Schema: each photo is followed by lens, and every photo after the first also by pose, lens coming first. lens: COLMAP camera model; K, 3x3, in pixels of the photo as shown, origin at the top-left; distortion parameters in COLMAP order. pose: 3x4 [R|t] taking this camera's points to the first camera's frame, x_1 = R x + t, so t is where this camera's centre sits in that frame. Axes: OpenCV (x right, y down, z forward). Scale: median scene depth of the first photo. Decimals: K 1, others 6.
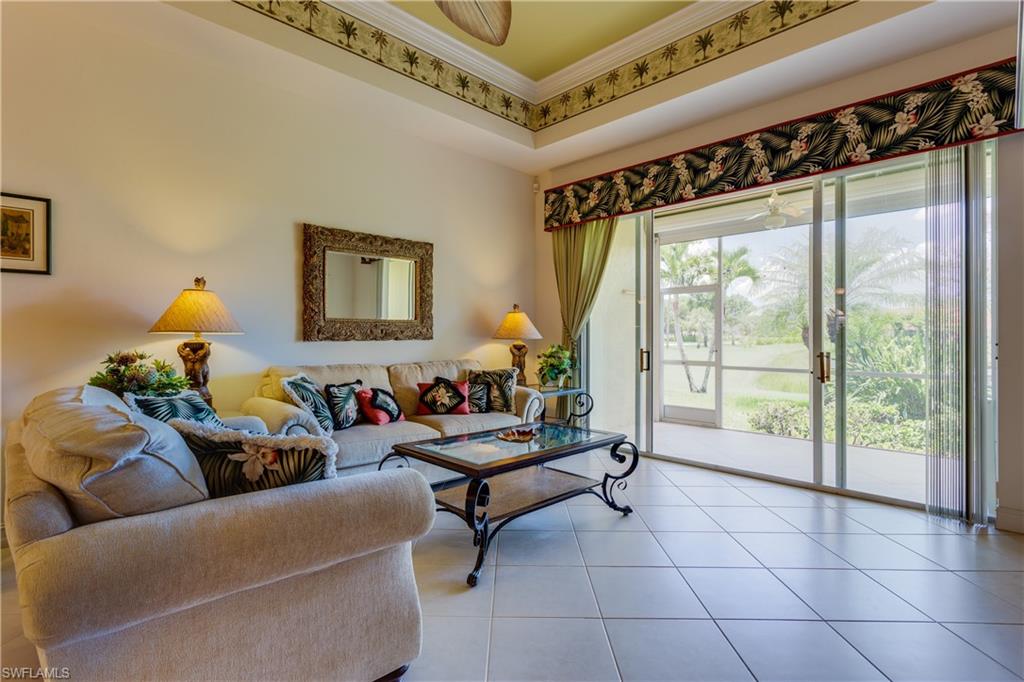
lens RADIAL K [[485.0, 0, 507.5], [0, 485.0, 326.5], [0, 0, 1]] dist [-0.000367, 0.000018]
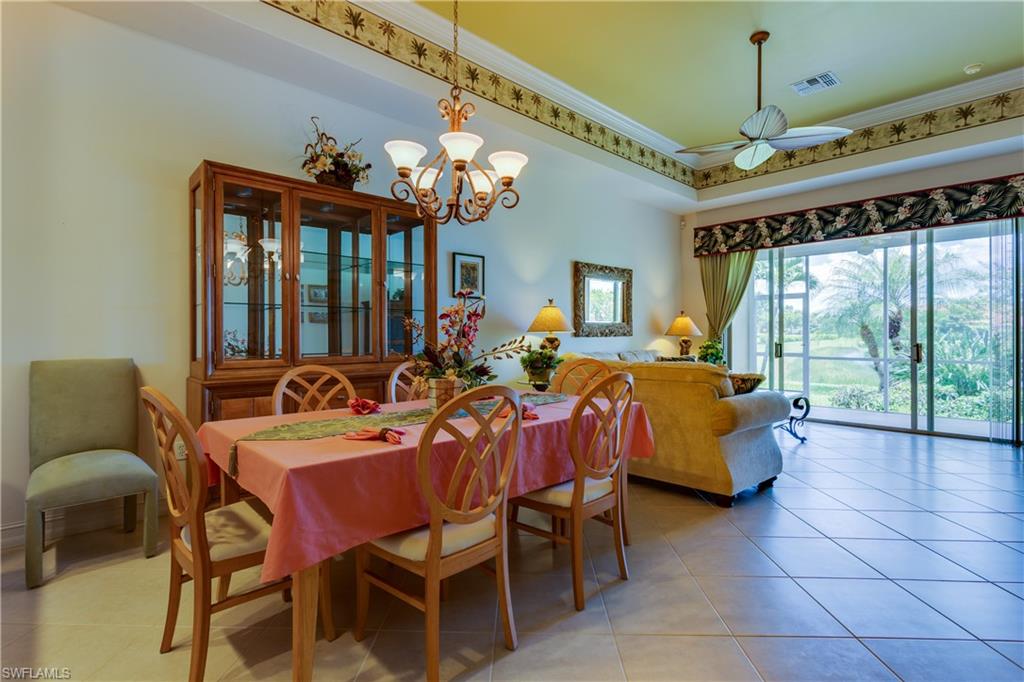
lens RADIAL K [[485.0, 0, 507.5], [0, 485.0, 326.5], [0, 0, 1]] dist [-0.000367, 0.000018]
pose [[0.999685, -0.003549, -0.024850, -0.539769], [0.003621, 0.999989, 0.002845, -0.007991], [0.024839, -0.002934, 0.999687, -0.502290]]
